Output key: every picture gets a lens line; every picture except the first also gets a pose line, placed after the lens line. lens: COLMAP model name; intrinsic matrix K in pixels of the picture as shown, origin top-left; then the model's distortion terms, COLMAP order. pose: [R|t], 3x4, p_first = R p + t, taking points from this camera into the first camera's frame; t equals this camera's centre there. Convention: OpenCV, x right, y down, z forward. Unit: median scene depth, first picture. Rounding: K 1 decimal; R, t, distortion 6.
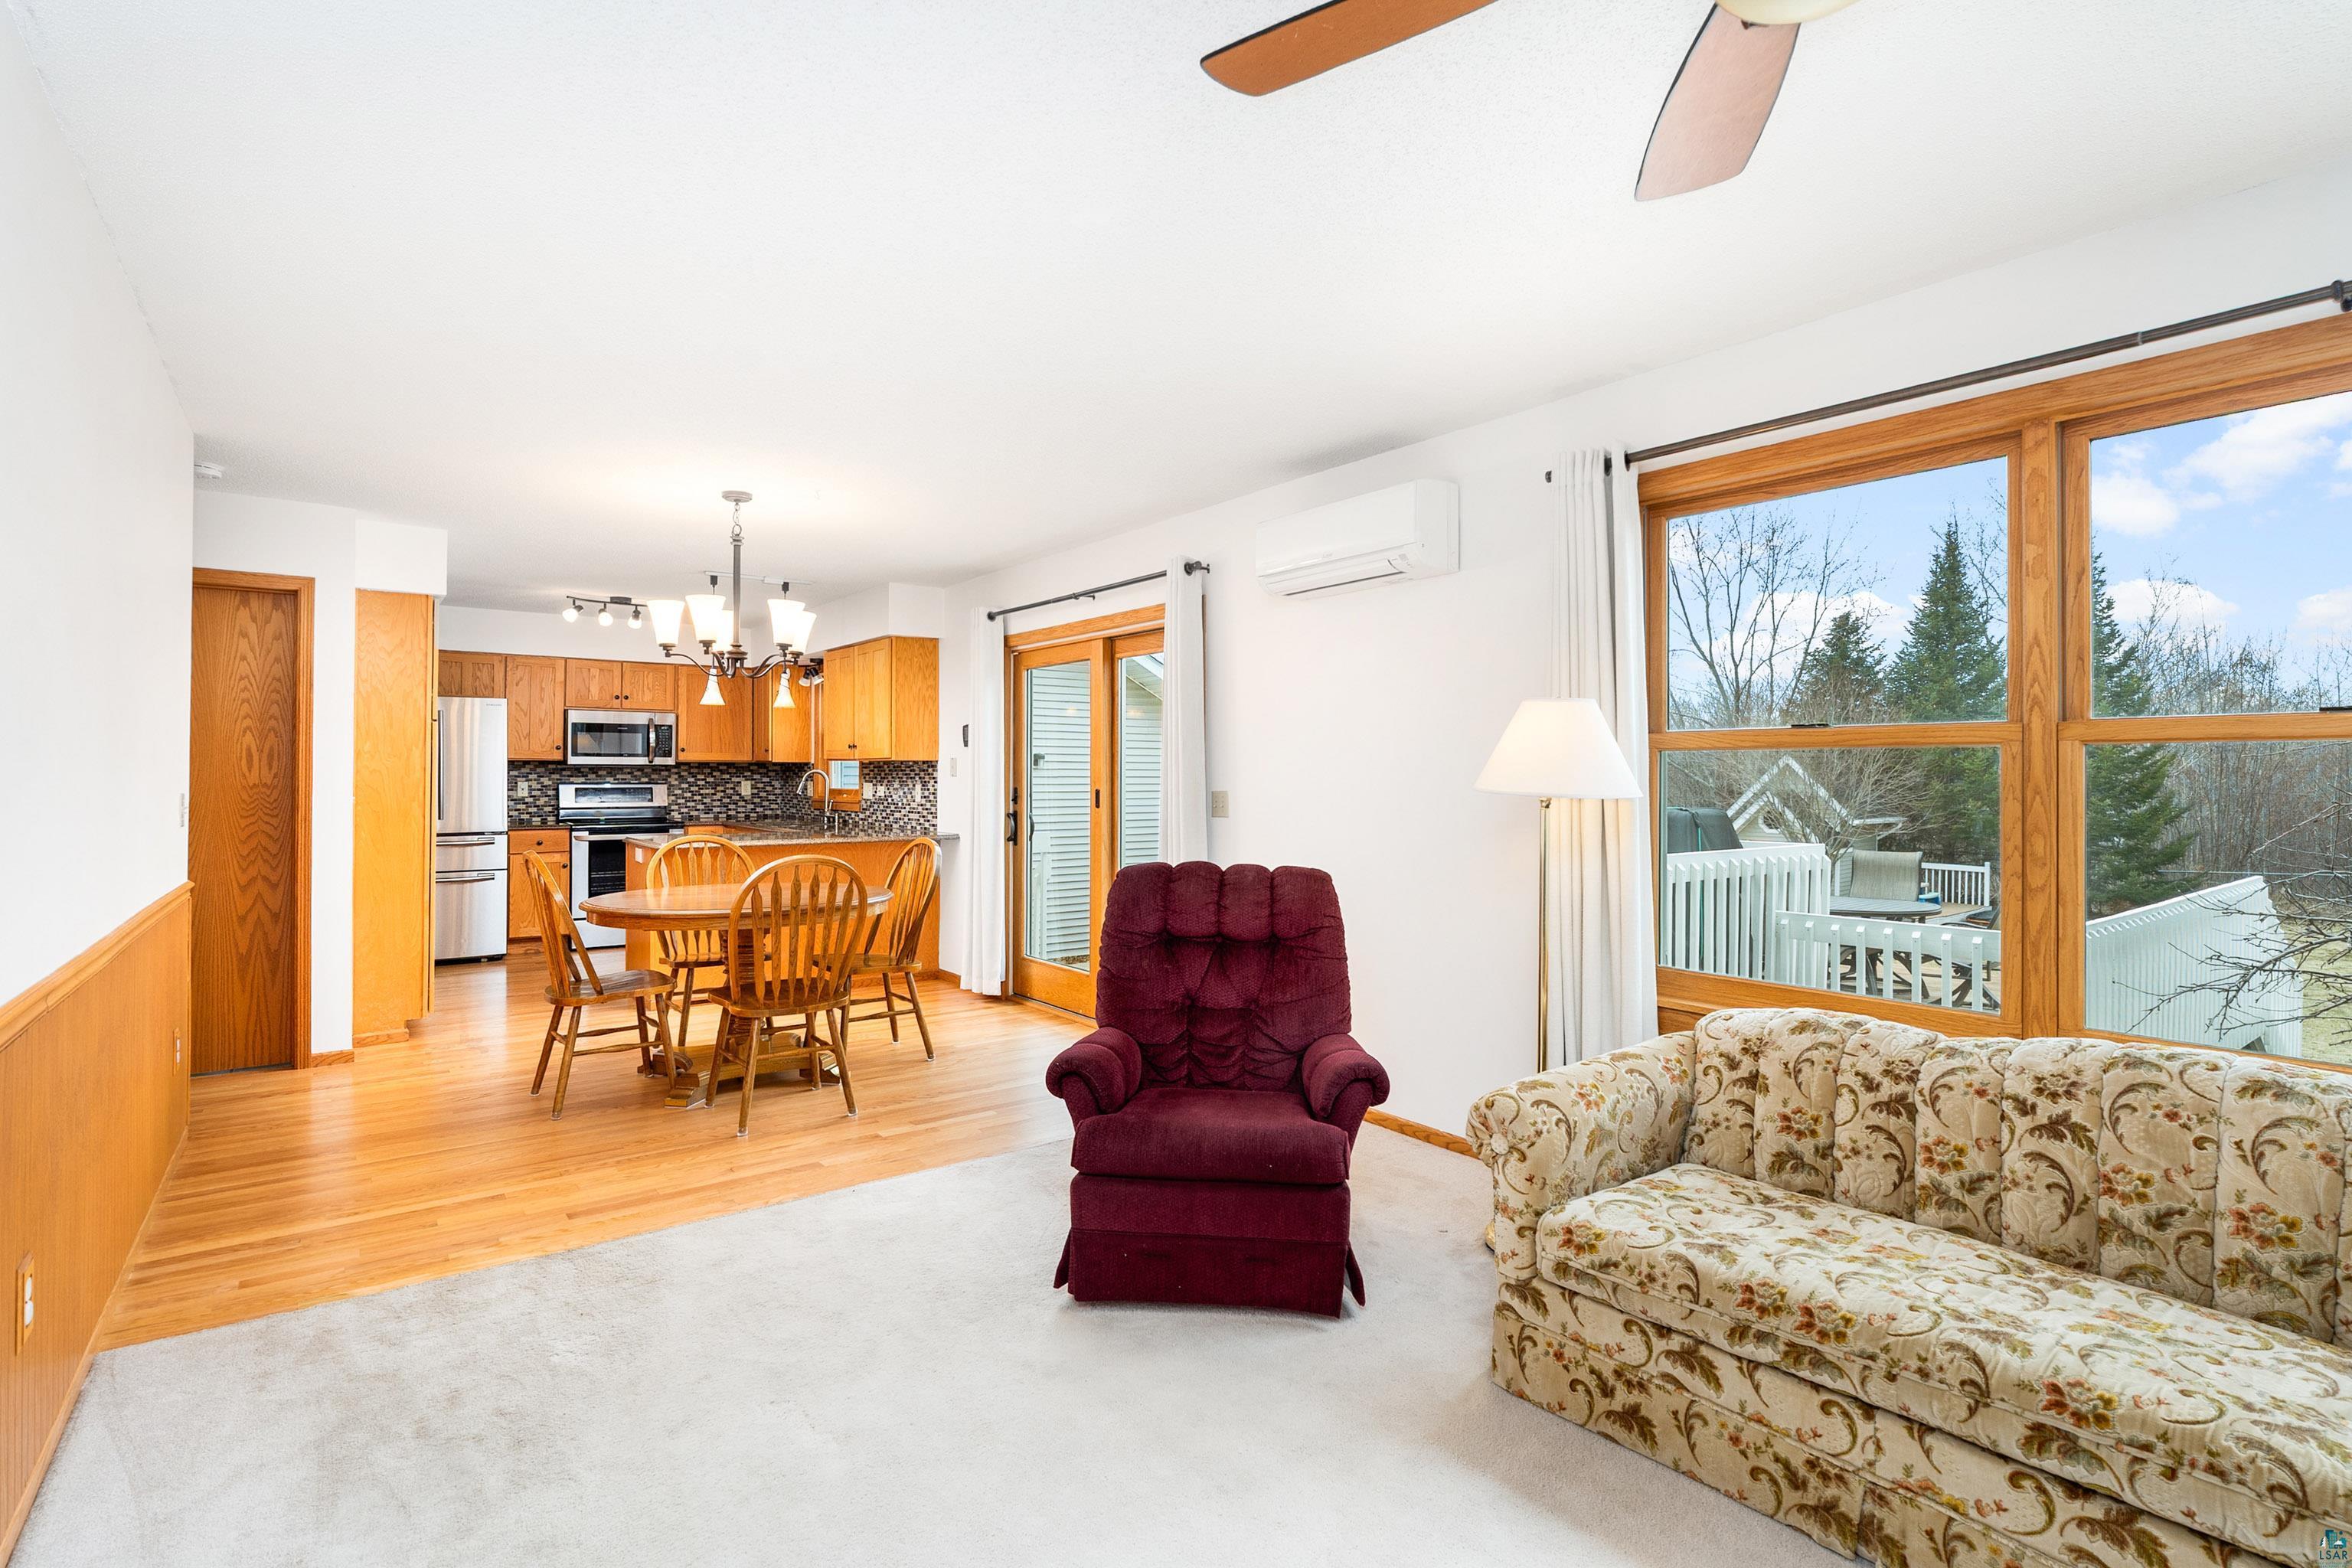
lens RADIAL K [[1129.7, 0, 1177.1], [0, 1129.7, 774.4], [0, 0, 1]] dist [0.002309, -0.000316]
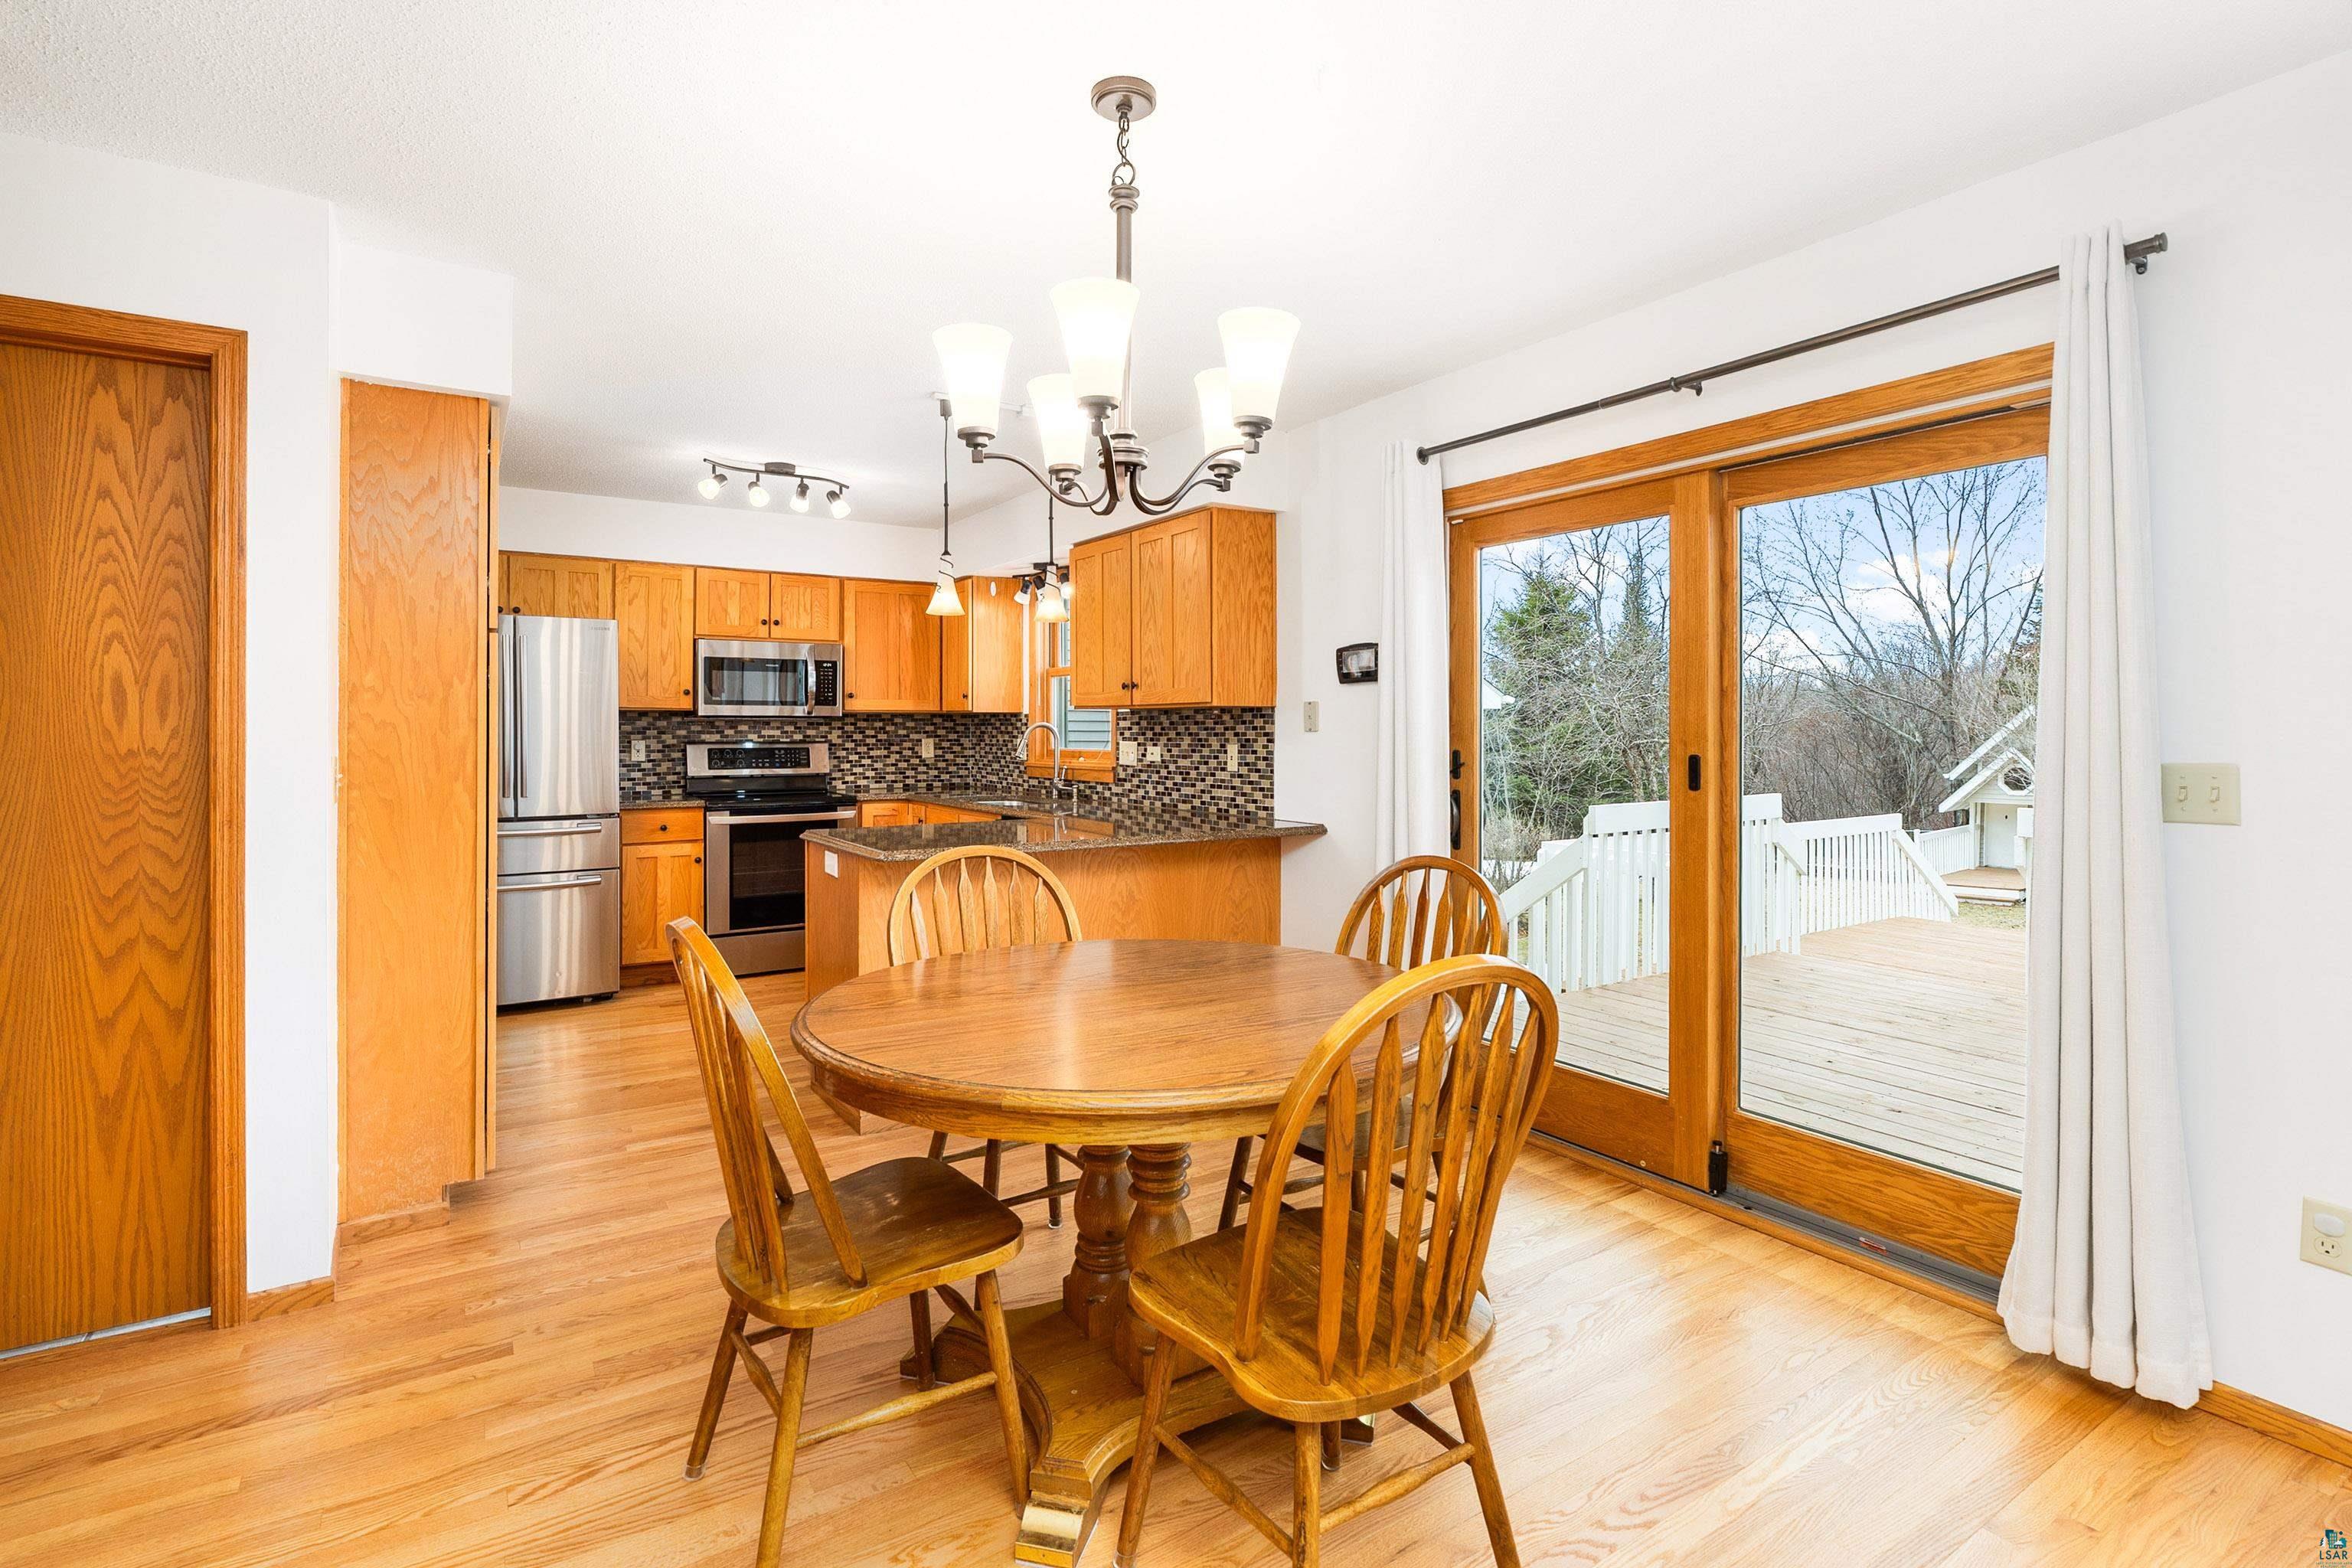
lens RADIAL K [[1113.8, 0, 1183.3], [0, 1113.8, 738.5], [0, 0, 1]] dist [-0.005383, 0.000498]
pose [[0.998142, -0.001767, -0.060904, -0.247305], [0.002296, 0.999960, 0.008607, 0.000203], [0.060886, -0.008731, 0.998107, 0.410923]]
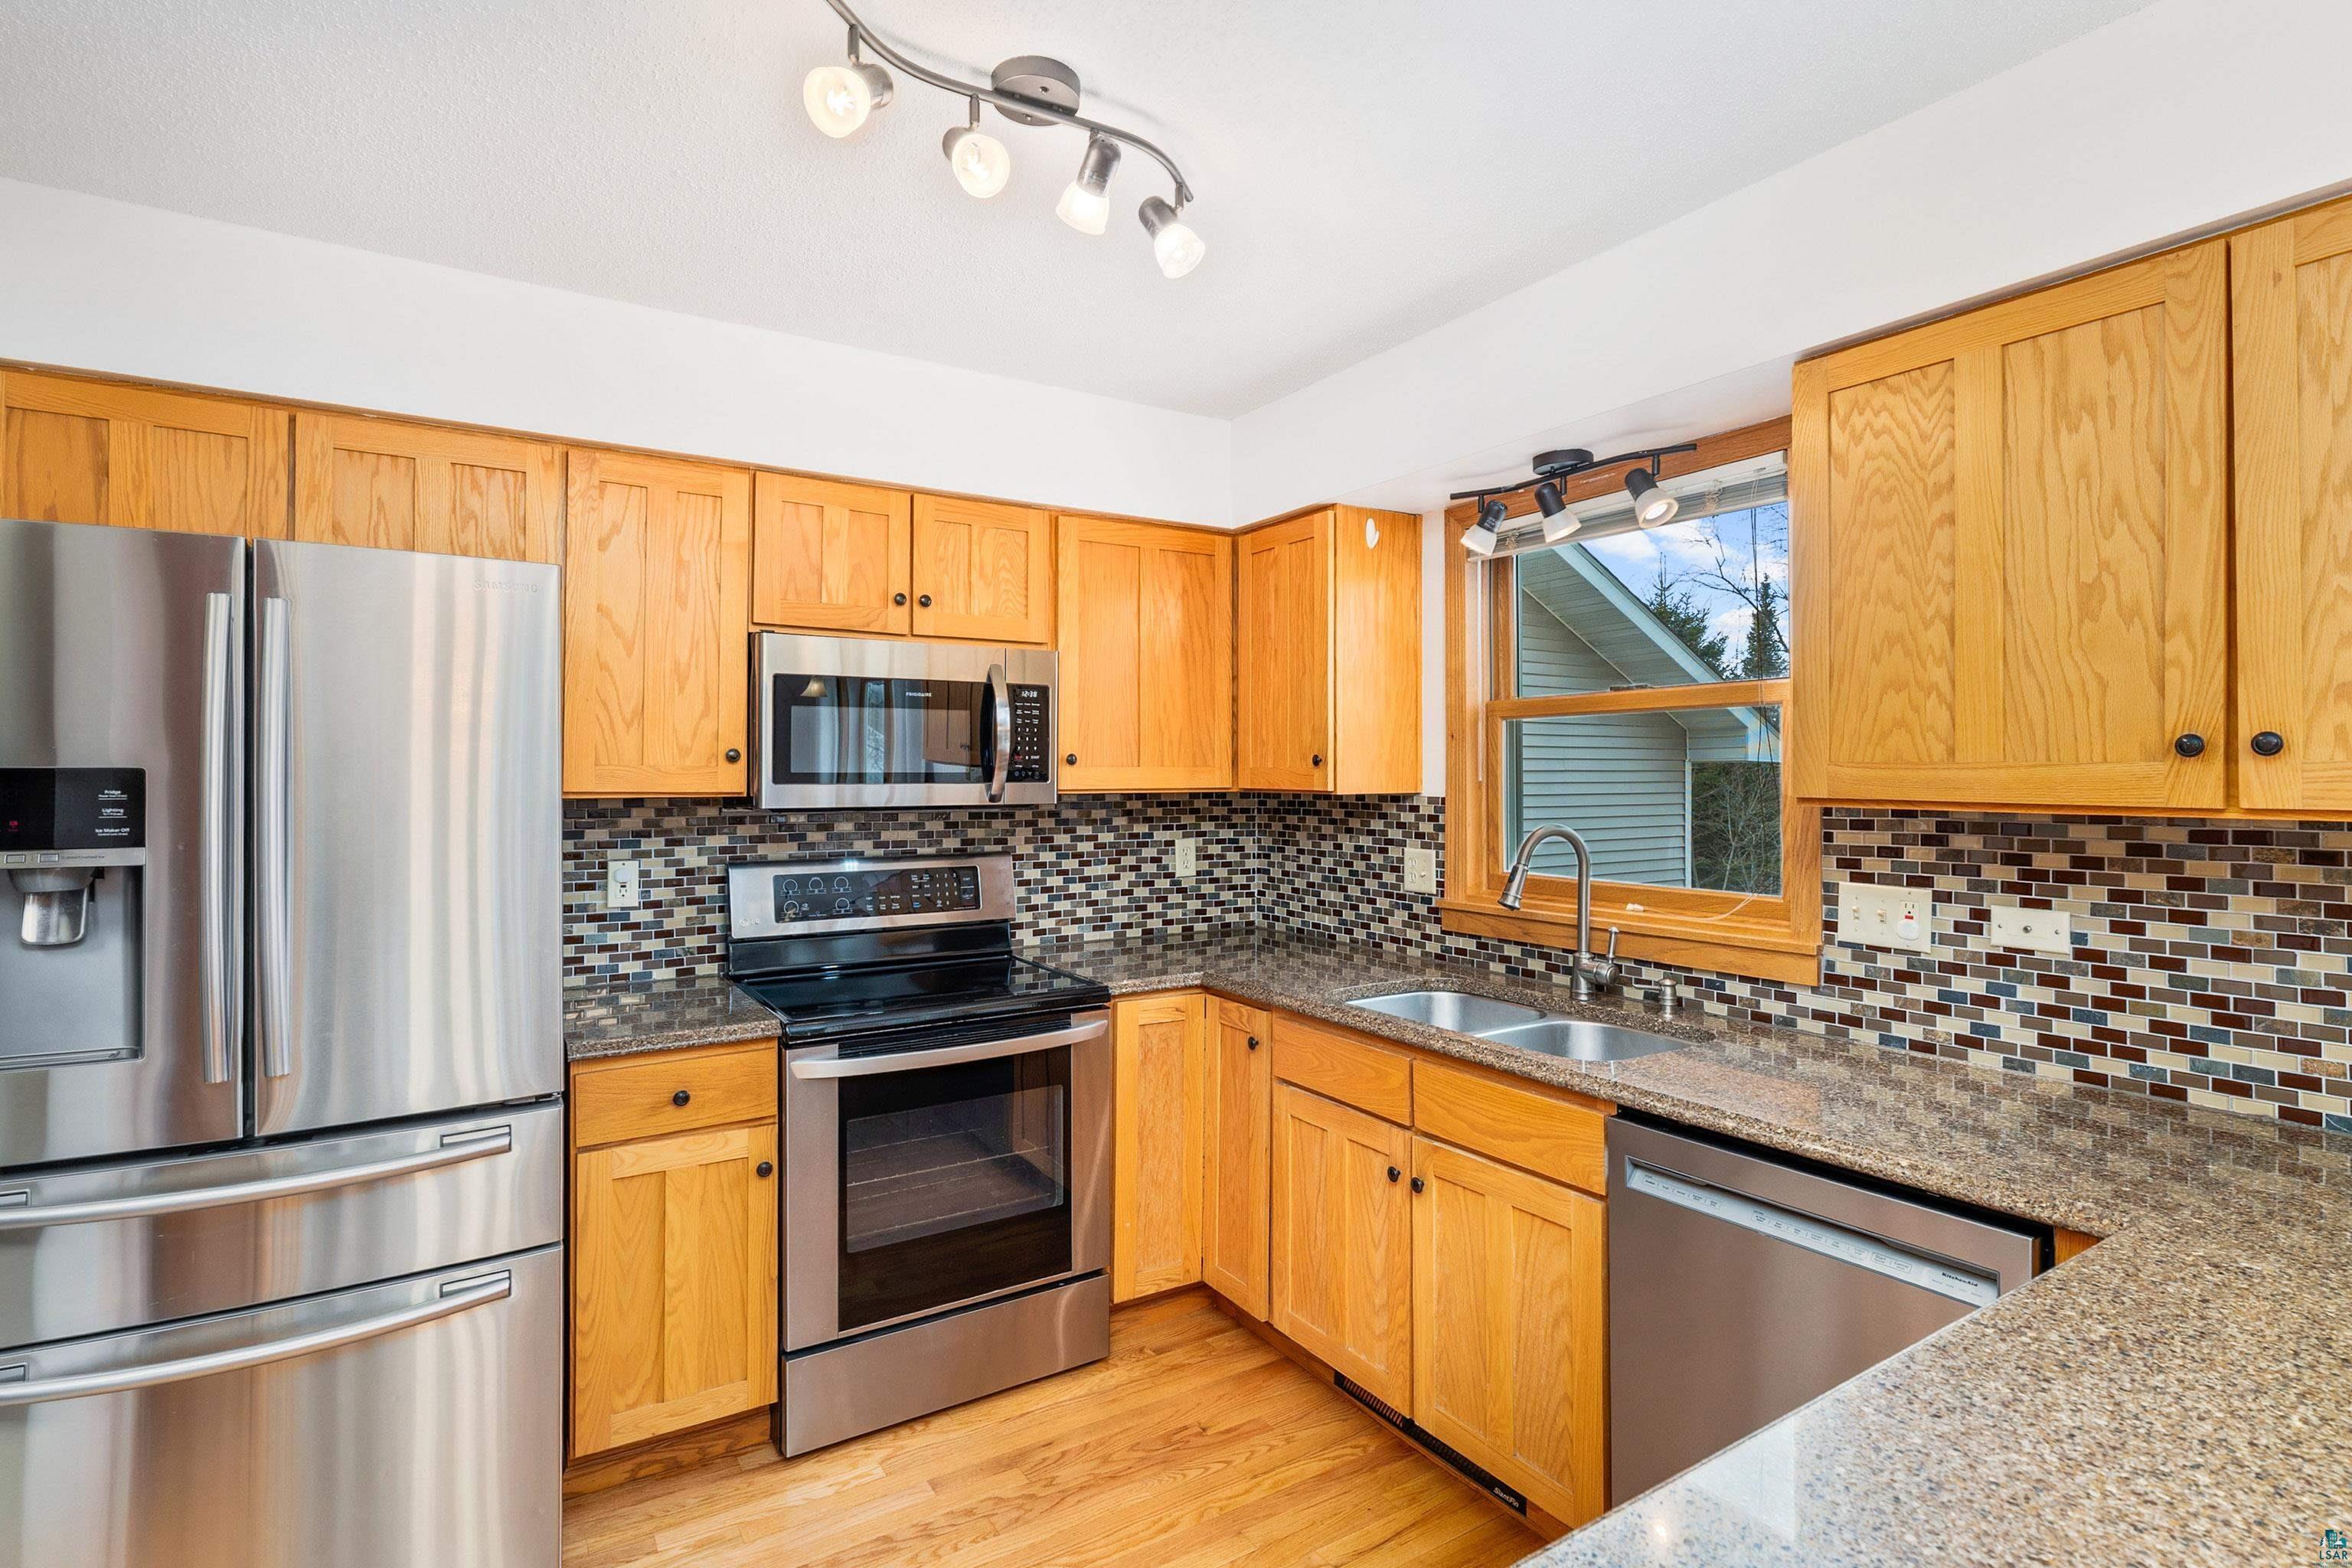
lens RADIAL K [[1129.7, 0, 1174.0], [0, 1129.7, 774.0], [0, 0, 1]] dist [0.002309, -0.000316]
pose [[0.997045, -0.003540, -0.076736, -0.517195], [0.003458, 0.999993, -0.001206, -0.022791], [0.076740, 0.000937, 0.997051, 0.899297]]
